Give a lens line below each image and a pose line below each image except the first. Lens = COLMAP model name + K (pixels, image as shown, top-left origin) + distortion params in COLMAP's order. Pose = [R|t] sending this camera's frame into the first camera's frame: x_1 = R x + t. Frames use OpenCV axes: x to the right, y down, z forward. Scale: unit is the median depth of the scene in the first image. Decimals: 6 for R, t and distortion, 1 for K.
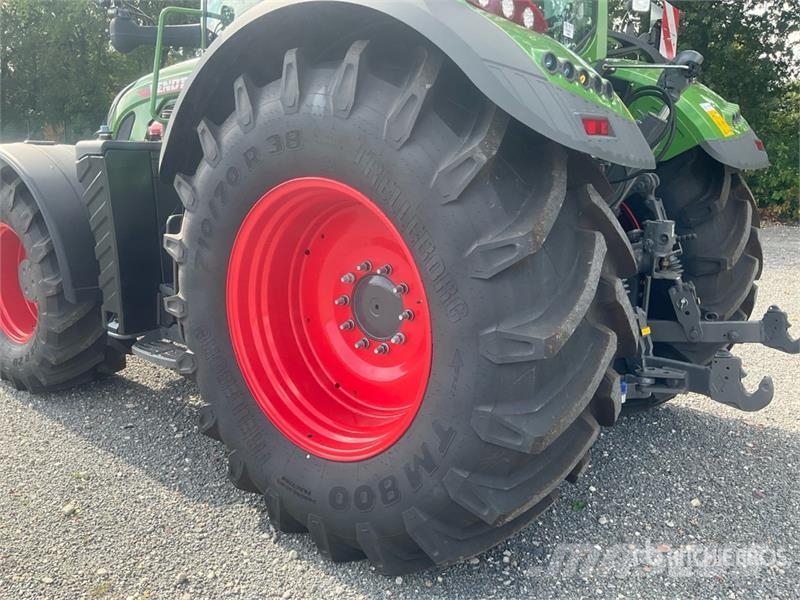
lens RADIAL K [[645.3, 0, 394.2], [0, 645.3, 293.2], [0, 0, 1]] dist [0.109070, -0.205482]
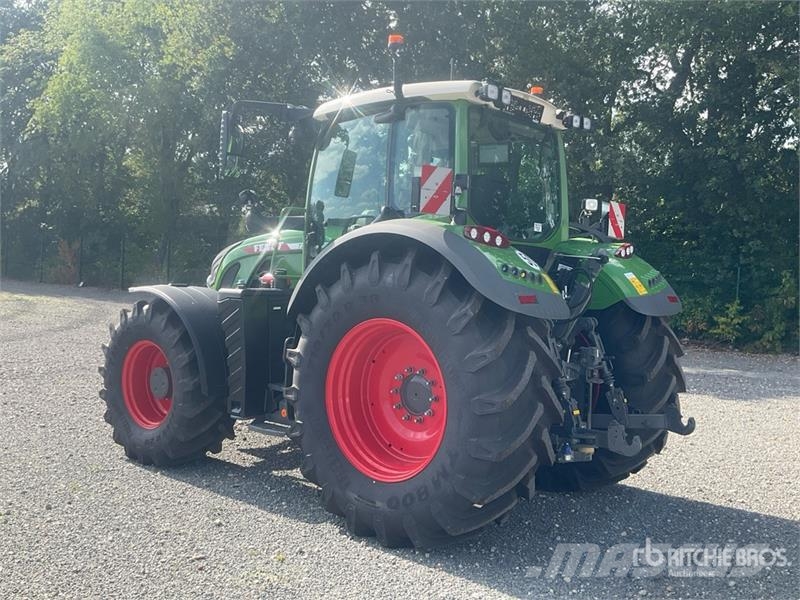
lens RADIAL K [[755.3, 0, 388.2], [0, 755.3, 288.9], [0, 0, 1]] dist [0.086438, -0.365478]
pose [[0.998797, 0.017226, -0.045901, -0.014568], [-0.025464, 0.982327, -0.185432, 0.122890], [0.041895, 0.186378, 0.981584, -1.015672]]
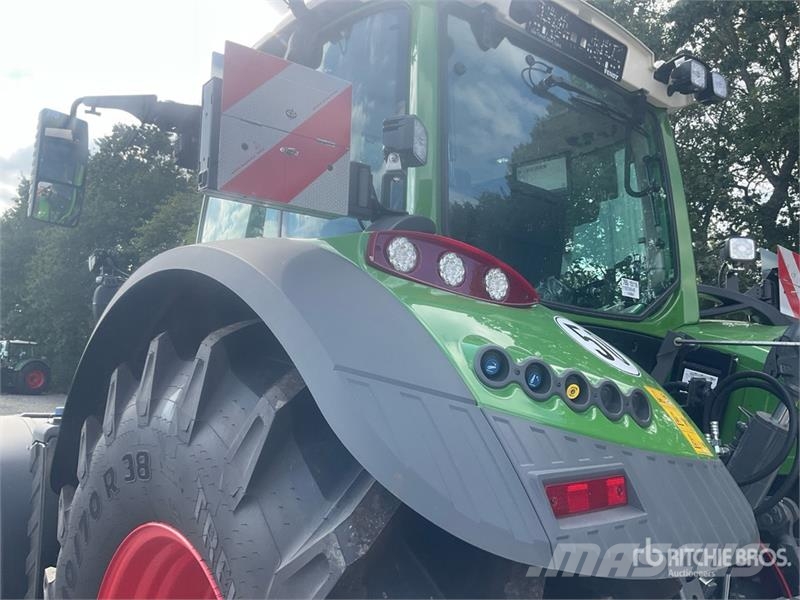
lens RADIAL K [[645.3, 0, 394.2], [0, 645.3, 293.2], [0, 0, 1]] dist [0.109070, -0.205482]
pose [[0.977659, -0.021801, -0.209063, 0.203392], [-0.053103, 0.936727, -0.346010, -0.164825], [0.203378, 0.349382, 0.914642, 0.354691]]
